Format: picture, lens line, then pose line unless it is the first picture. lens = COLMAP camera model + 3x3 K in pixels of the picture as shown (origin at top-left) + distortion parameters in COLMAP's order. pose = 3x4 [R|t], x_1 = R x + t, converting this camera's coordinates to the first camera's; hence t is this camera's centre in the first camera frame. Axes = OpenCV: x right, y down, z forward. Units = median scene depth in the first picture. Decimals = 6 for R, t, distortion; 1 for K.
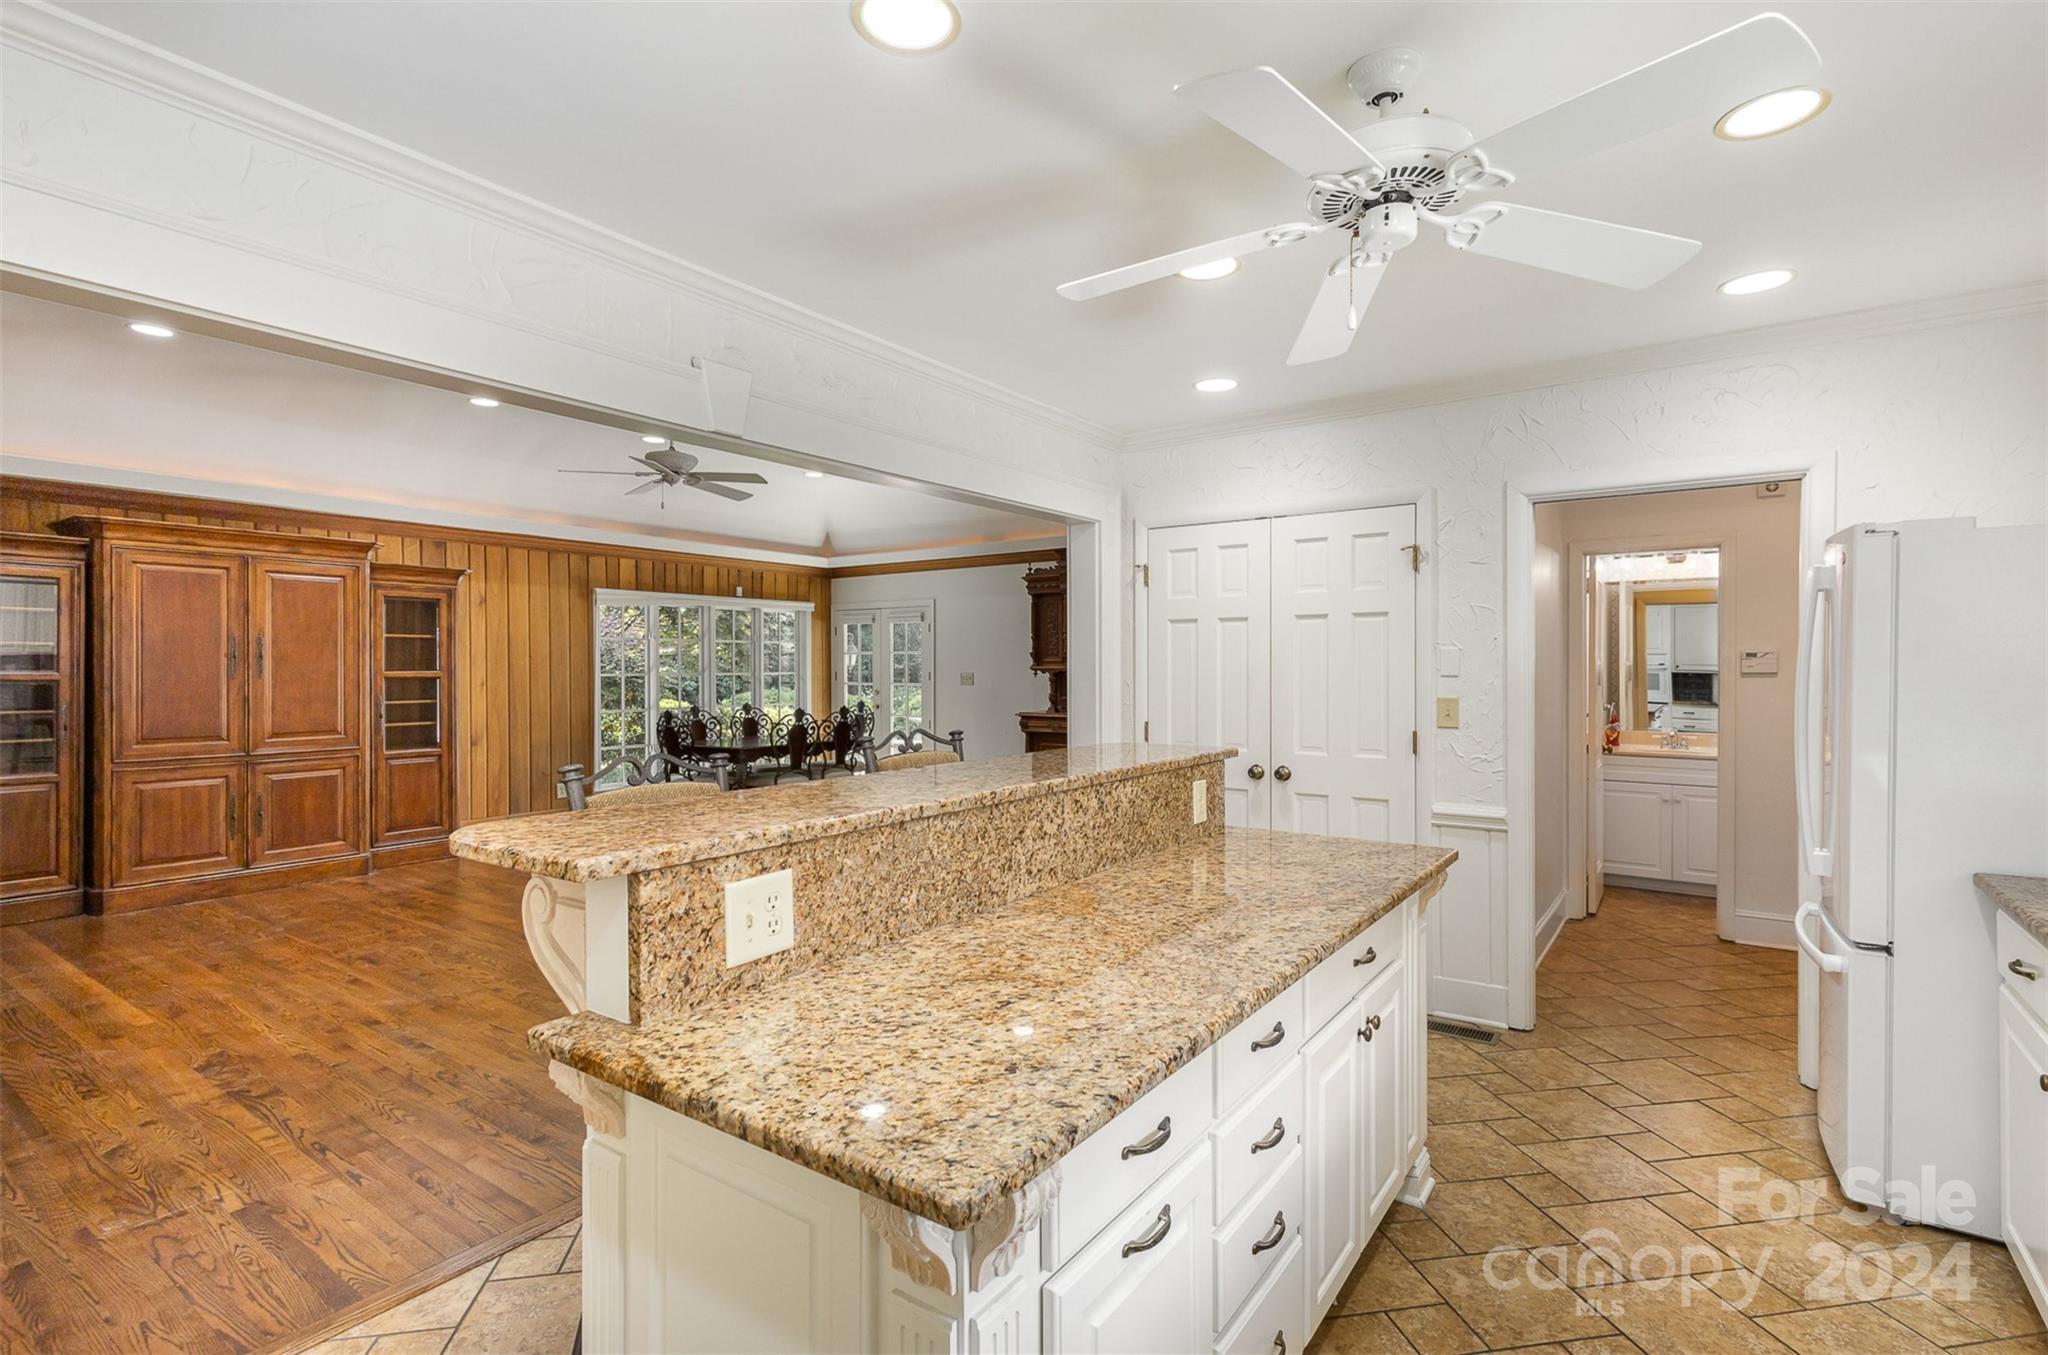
lens RADIAL K [[967.5, 0, 1034.3], [0, 967.5, 675.2], [0, 0, 1]] dist [0.017743, -0.003875]
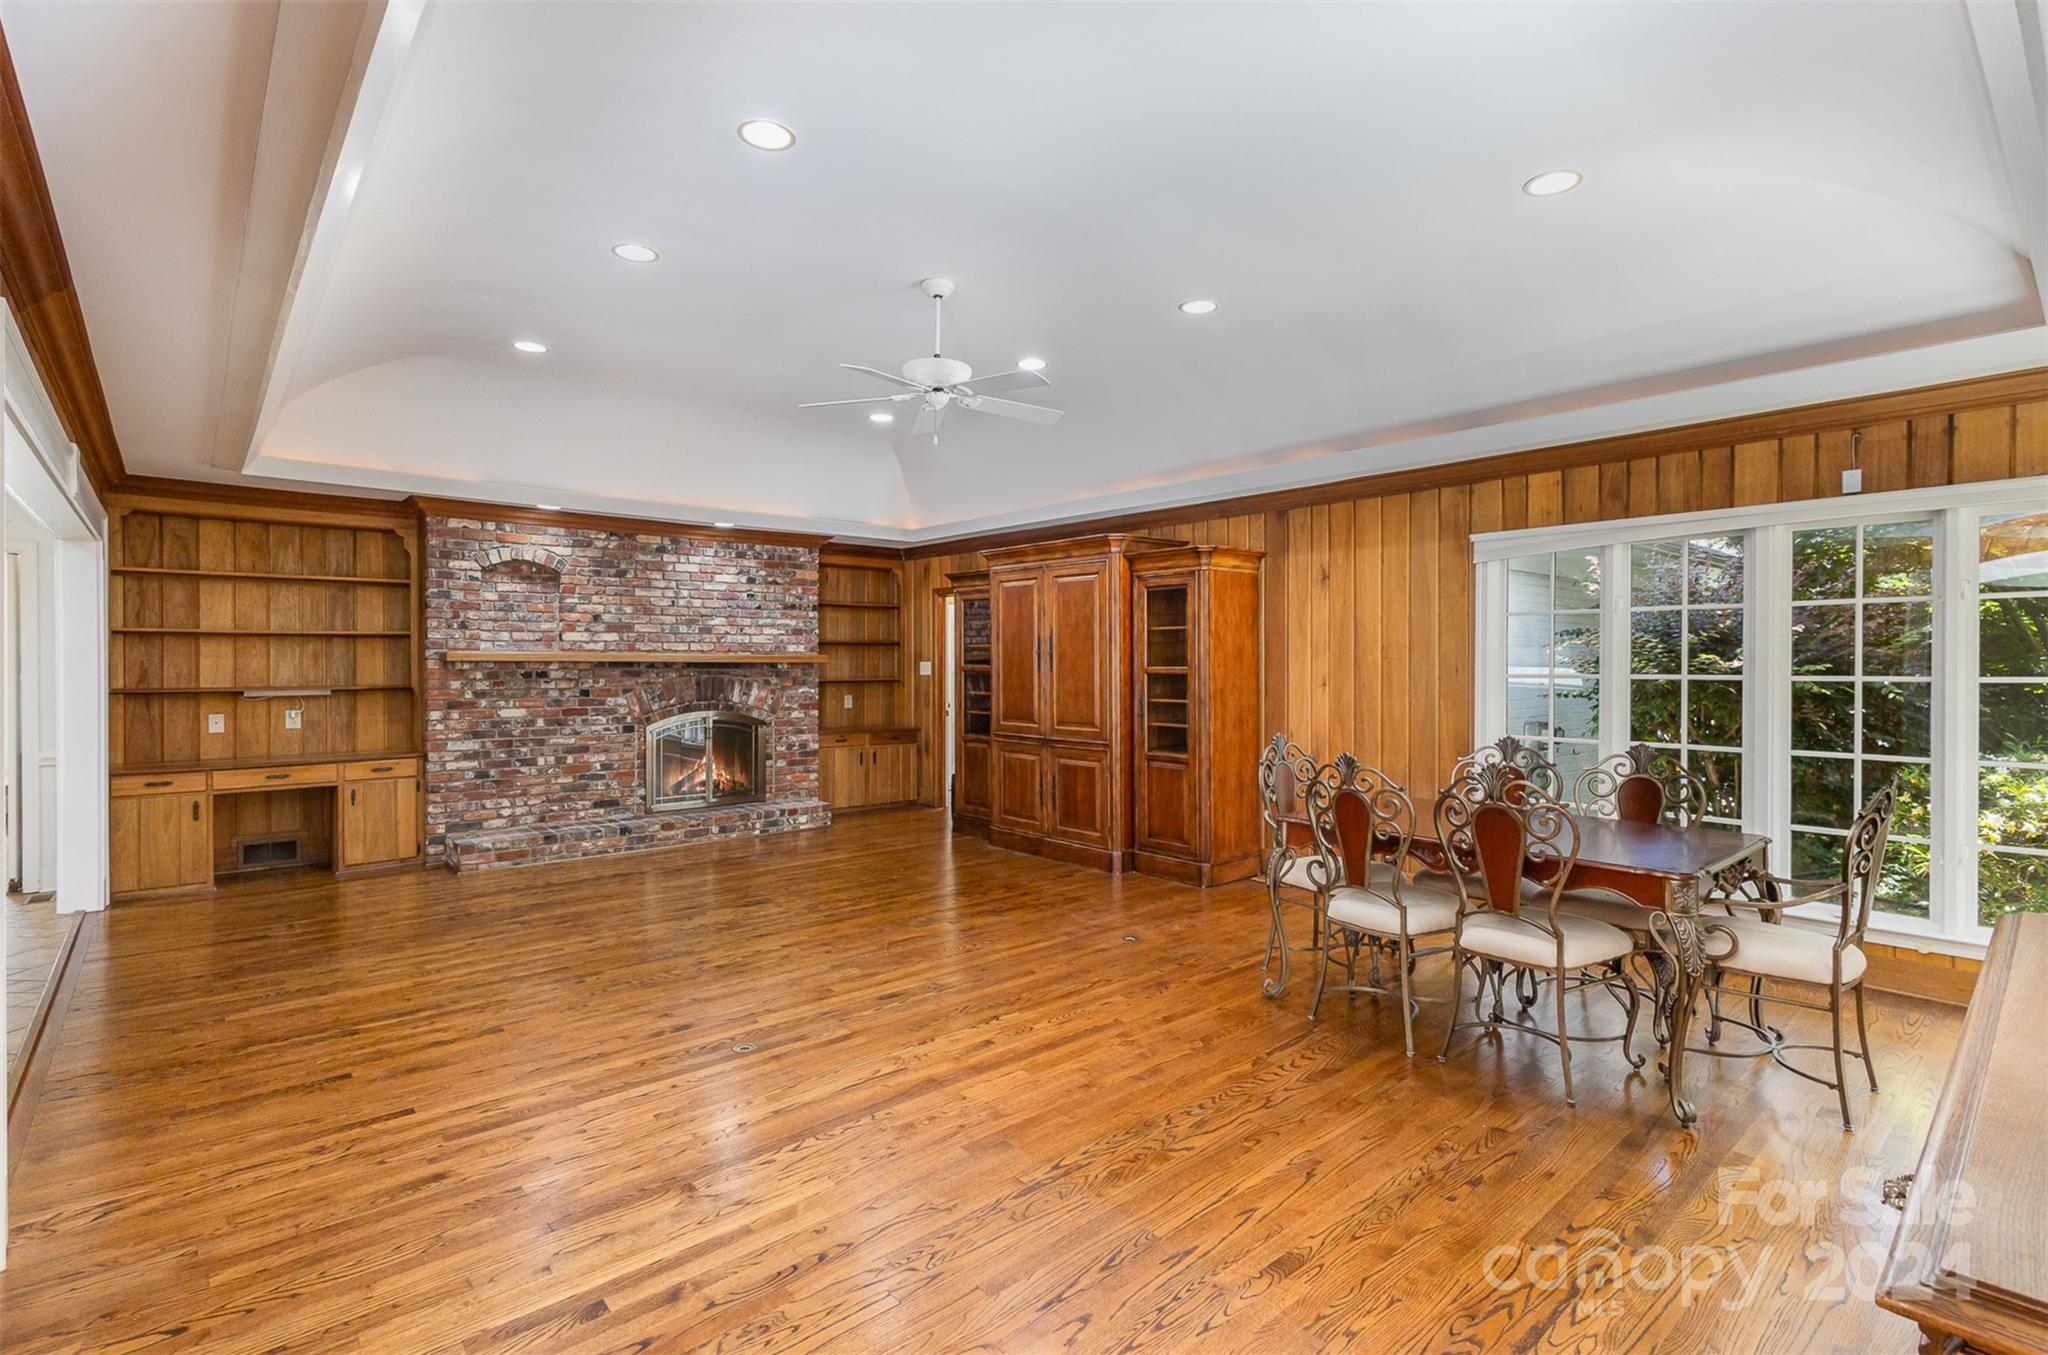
lens RADIAL K [[967.5, 0, 1005.7], [0, 967.5, 659.8], [0, 0, 1]] dist [0.017743, -0.003875]
pose [[-0.249887, -0.001219, -0.968274, 0.315466], [-0.008328, 0.999965, 0.000890, -0.011041], [0.968239, 0.008286, -0.249888, 1.236847]]
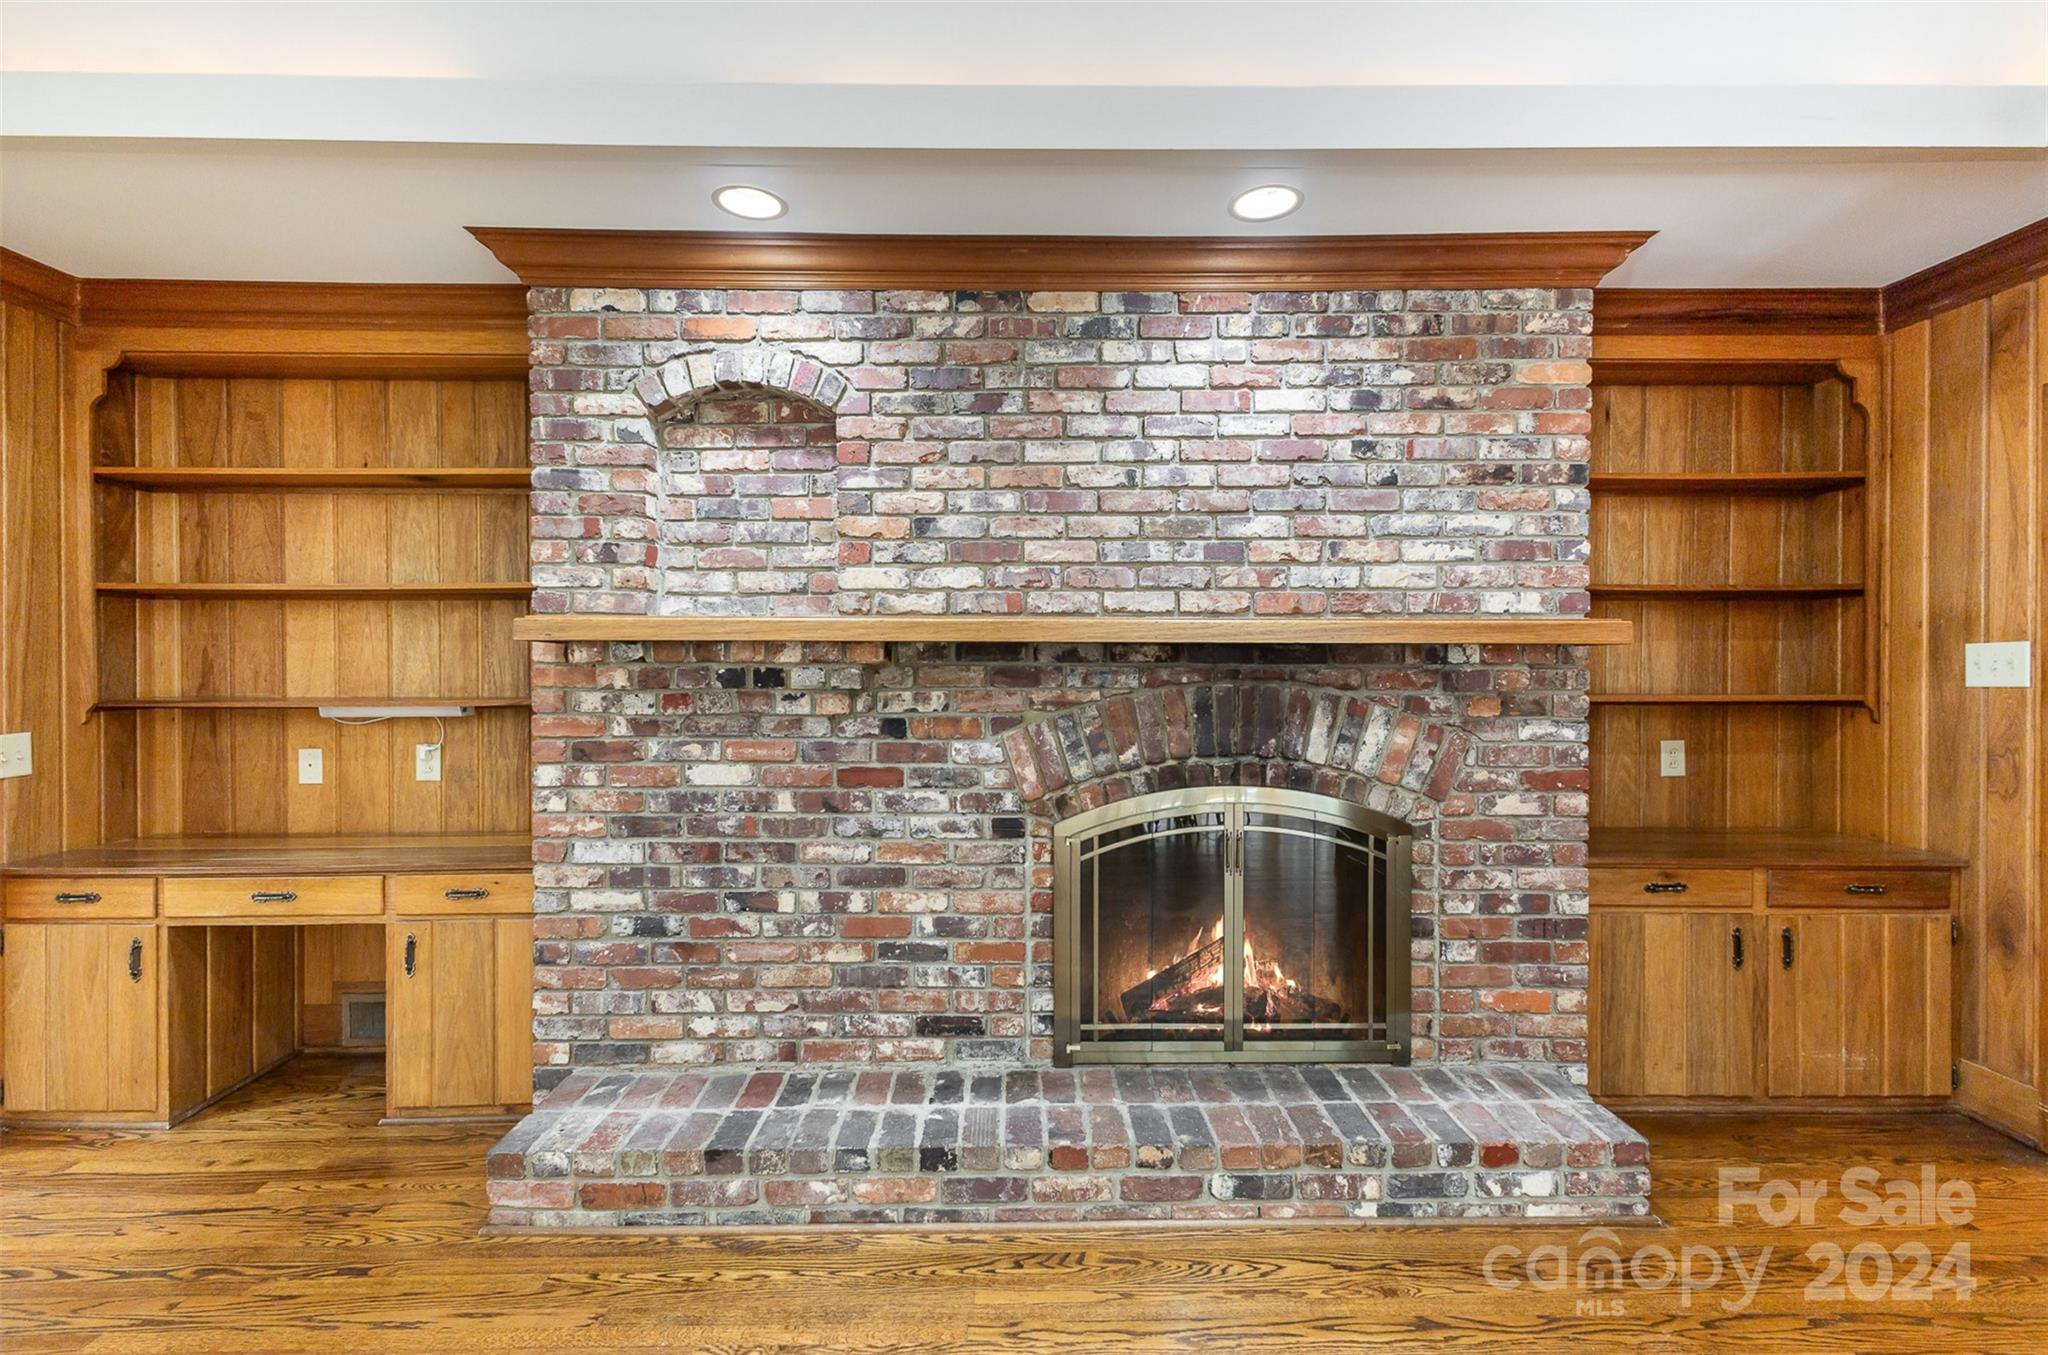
lens RADIAL K [[967.5, 0, 1030.0], [0, 967.5, 675.6], [0, 0, 1]] dist [0.017743, -0.003875]
pose [[-0.804838, 0.006045, -0.593464, -0.507039], [-0.003289, 0.999887, 0.014646, 0.004572], [0.593486, 0.013739, -0.804727, 0.829023]]
